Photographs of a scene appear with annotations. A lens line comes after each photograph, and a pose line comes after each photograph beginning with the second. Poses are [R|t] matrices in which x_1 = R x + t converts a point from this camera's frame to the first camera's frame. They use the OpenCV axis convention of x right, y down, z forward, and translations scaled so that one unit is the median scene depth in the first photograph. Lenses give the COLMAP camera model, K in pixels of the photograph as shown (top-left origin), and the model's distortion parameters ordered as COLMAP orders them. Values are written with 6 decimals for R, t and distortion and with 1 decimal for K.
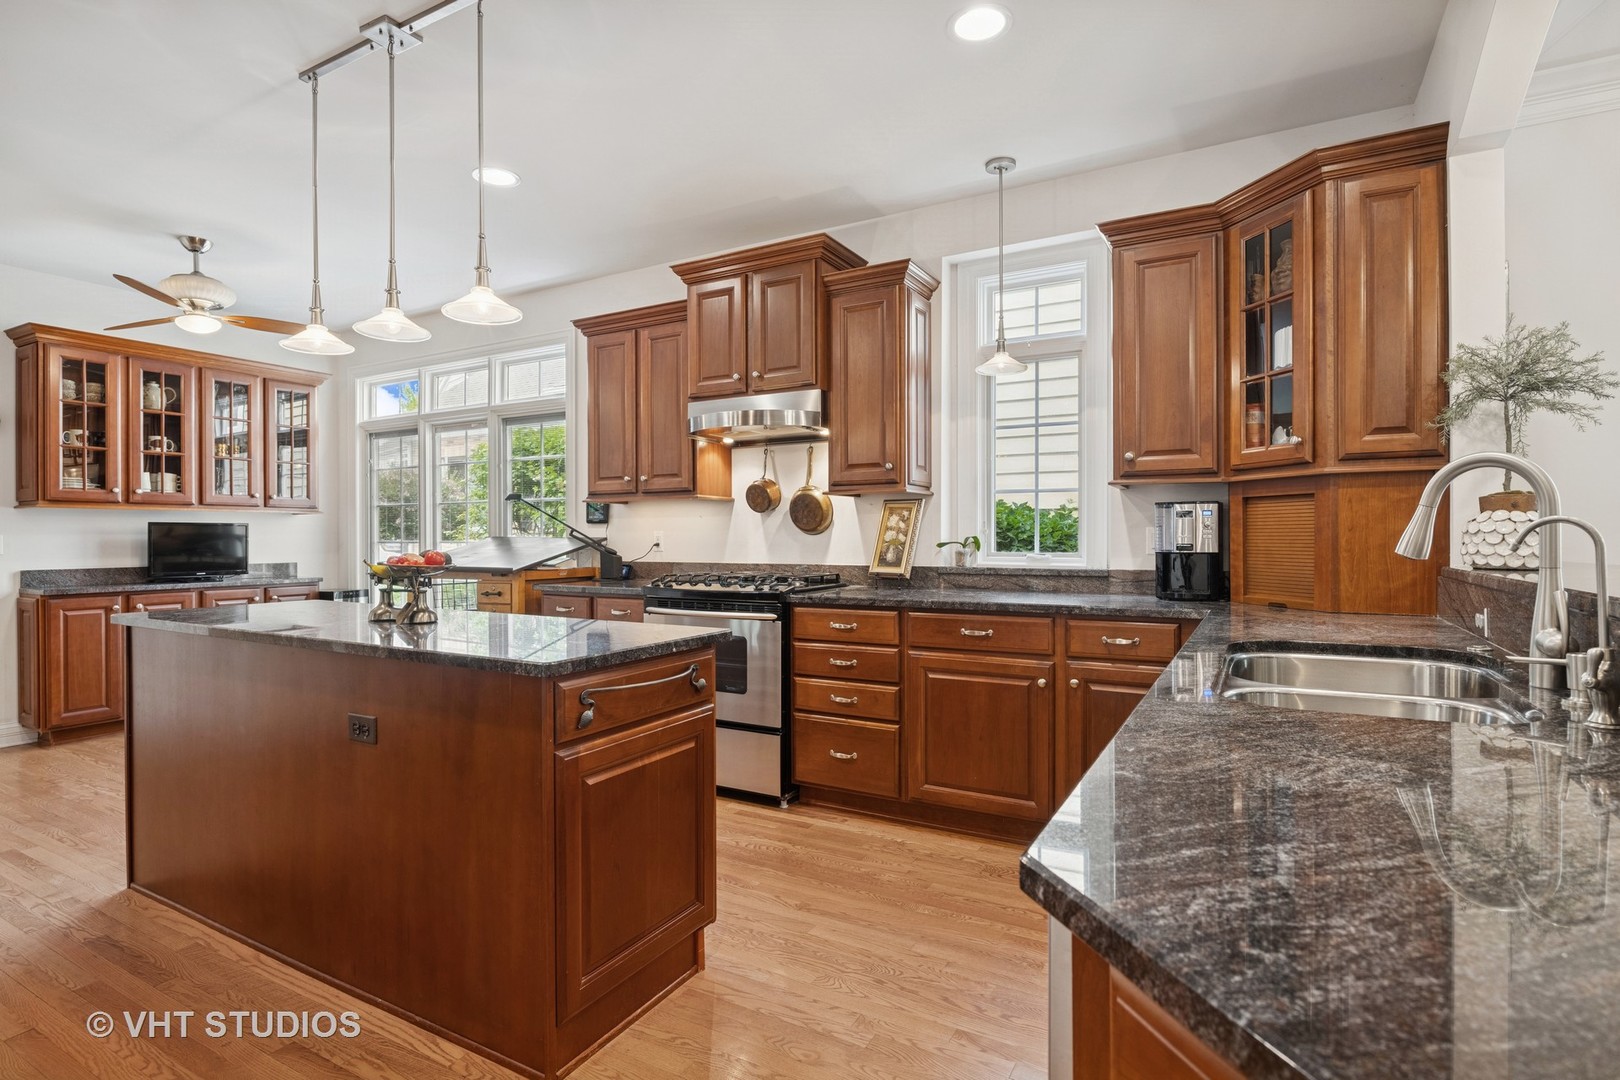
lens RADIAL K [[798.6, 0, 822.6], [0, 798.6, 539.4], [0, 0, 1]] dist [-0.012336, -0.000155]
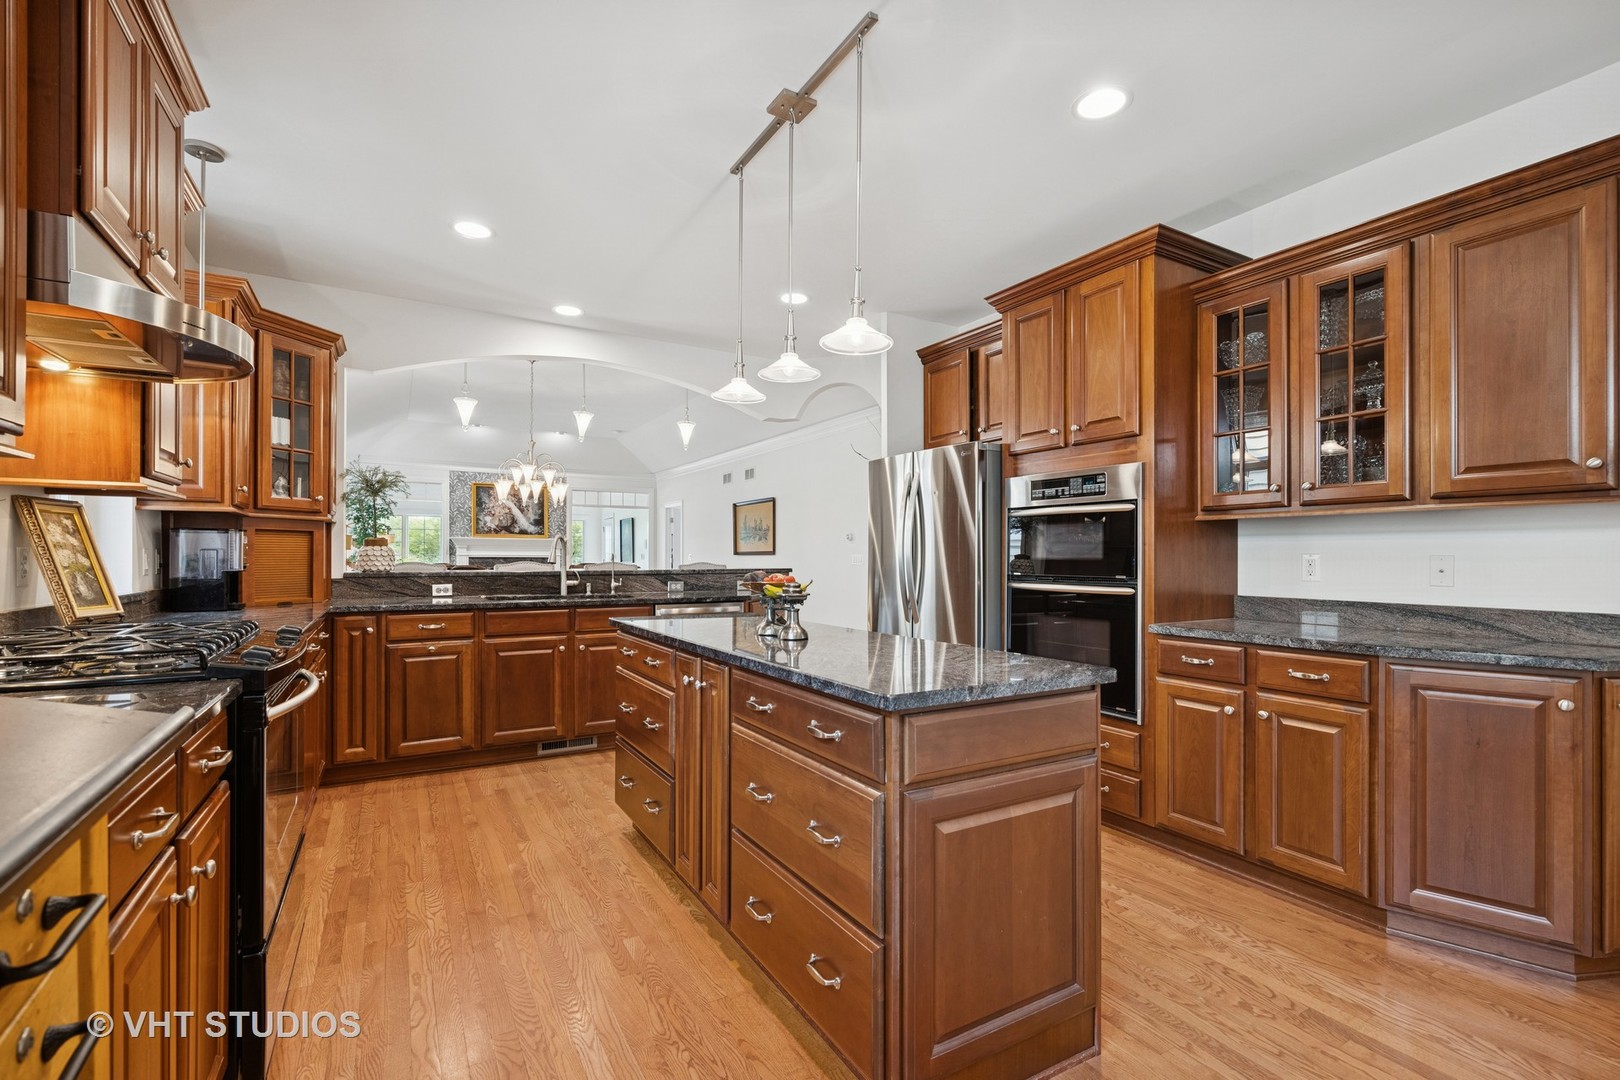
lens RADIAL K [[716.8, 0, 805.5], [0, 716.8, 553.4], [0, 0, 1]] dist [-0.001050, -0.000230]
pose [[-0.853490, 0.000248, 0.521109, -0.678288], [-0.001470, 0.999995, -0.002883, -0.006412], [-0.521107, -0.003227, -0.853485, 1.151770]]
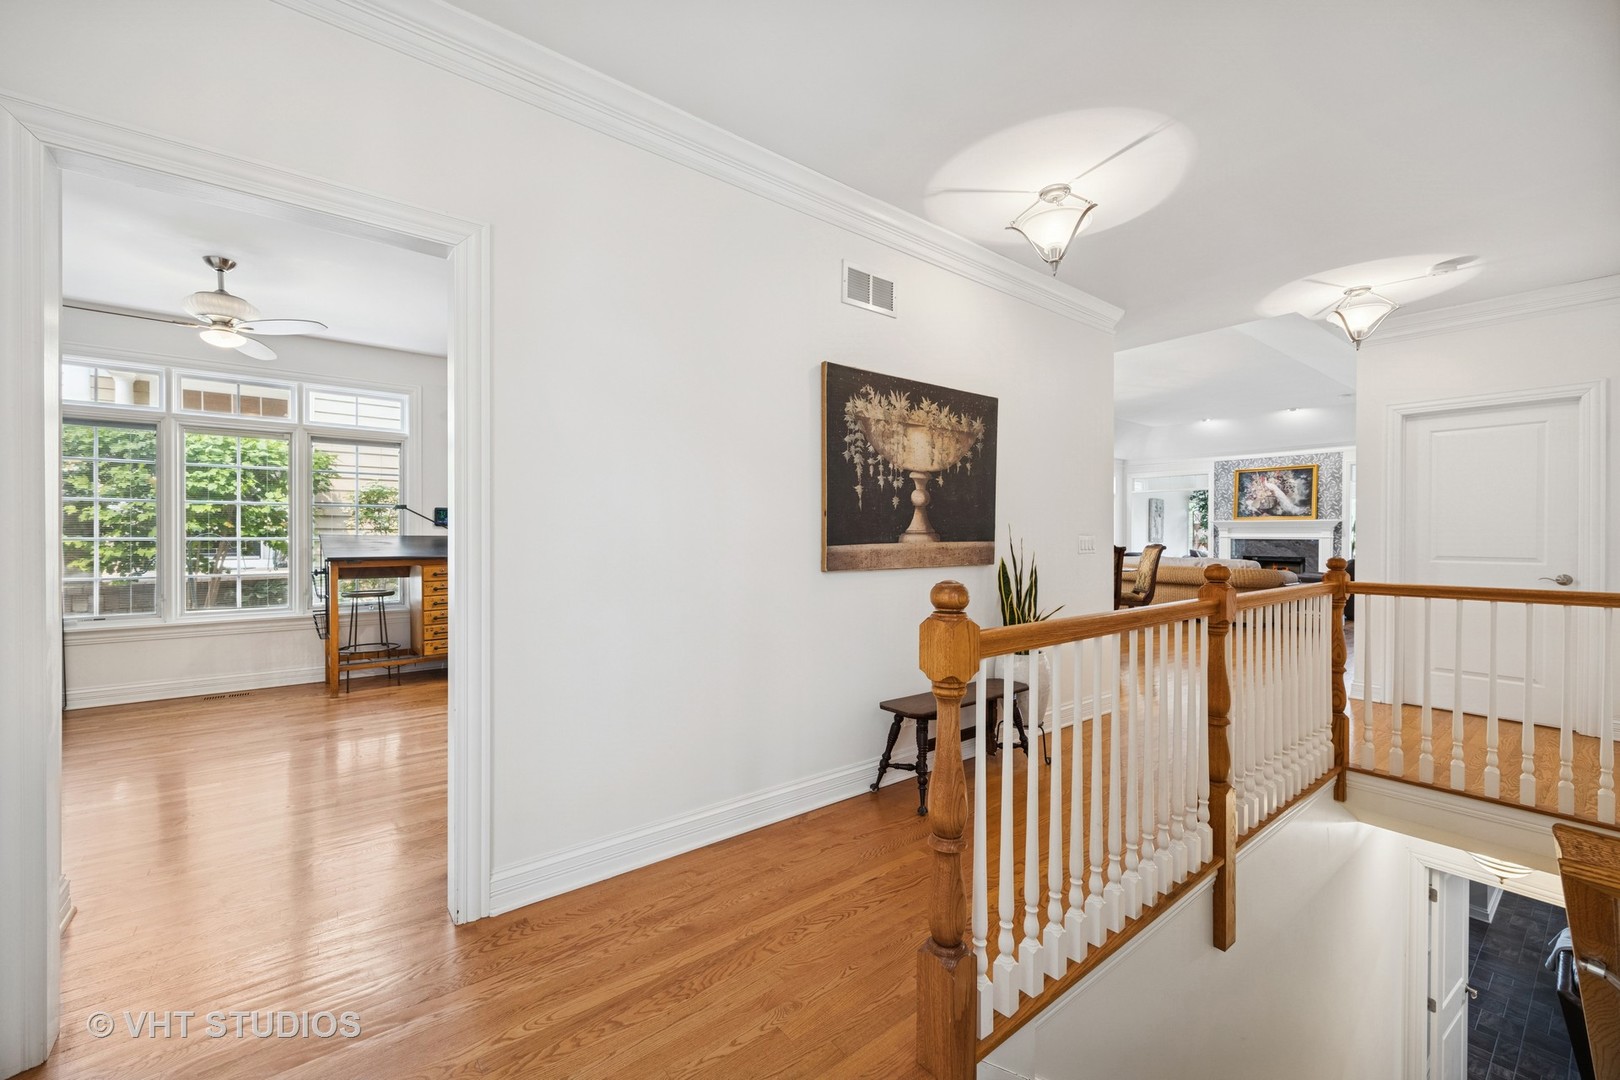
lens RADIAL K [[630.6, 0, 806.4], [0, 630.6, 536.4], [0, 0, 1]] dist [0.003610, 0.000082]
pose [[0.395992, 0.001475, 0.918253, -1.350750], [-0.002410, 0.999997, -0.000567, -0.001406], [-0.918251, -0.001989, 0.395995, -0.084893]]
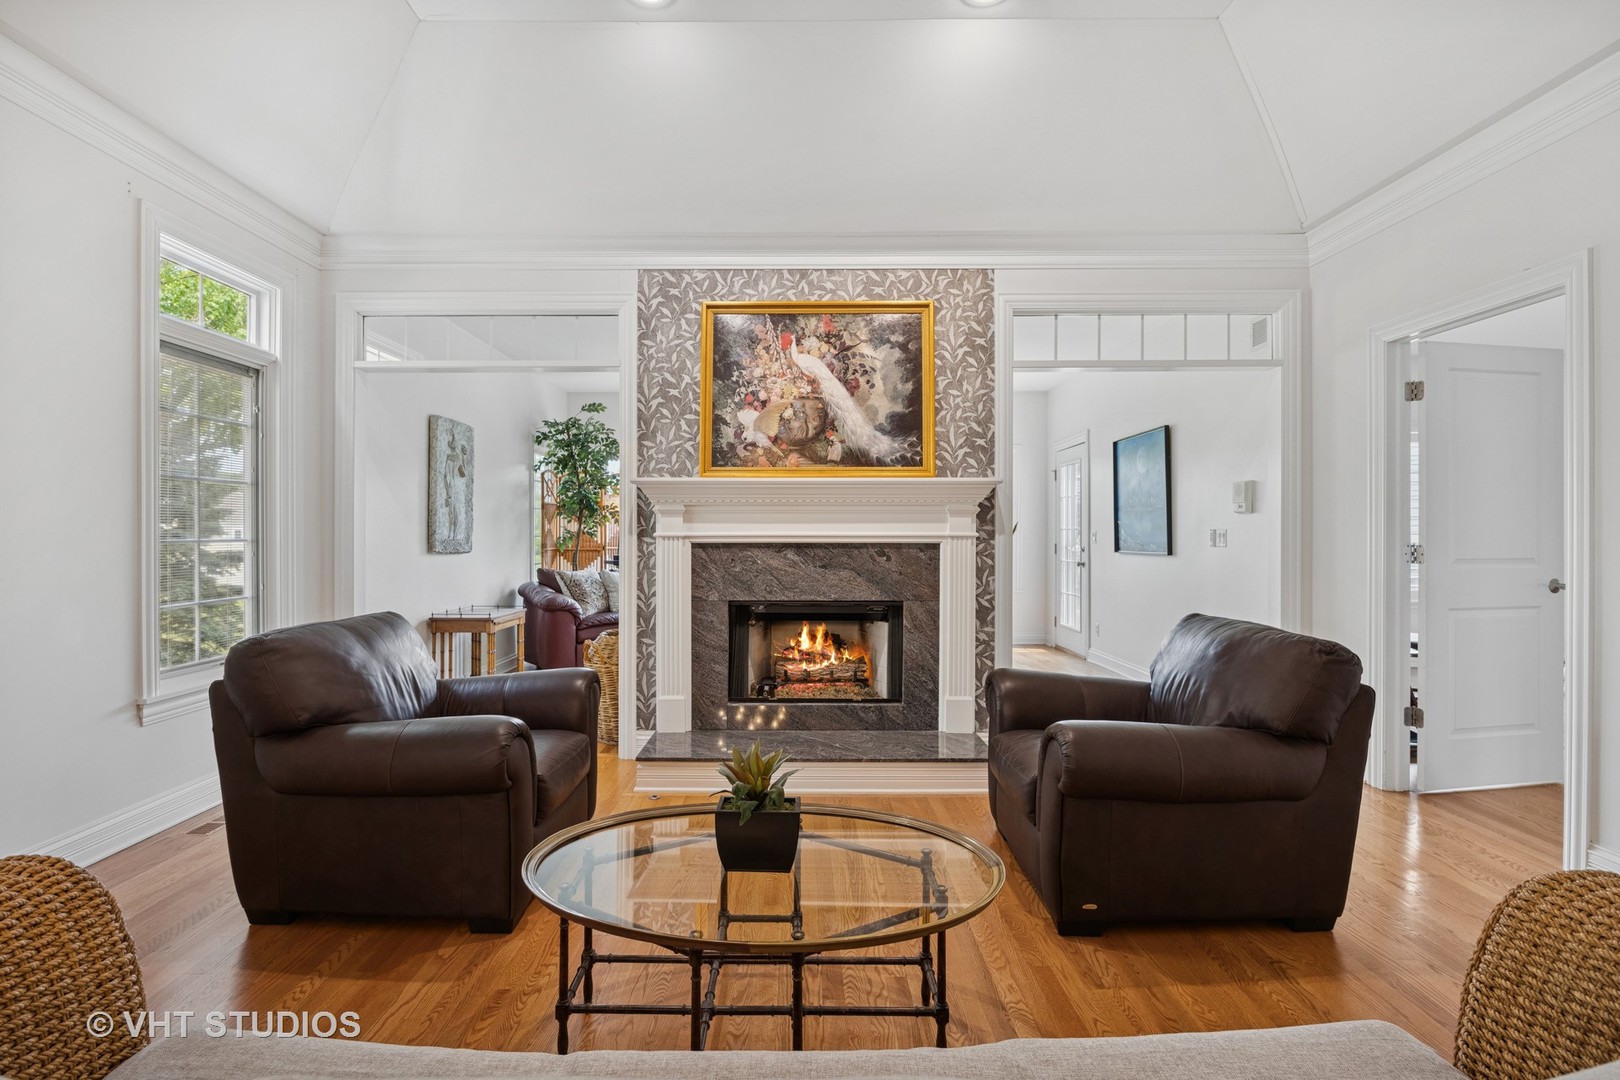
lens RADIAL K [[768.2, 0, 799.6], [0, 768.2, 534.4], [0, 0, 1]] dist [-0.003107, -0.000157]
pose [[-0.482632, 0.001983, 0.875821, 1.218664], [0.002564, 0.999996, -0.000852, -0.006162], [-0.875820, 0.001834, -0.482635, -0.373443]]
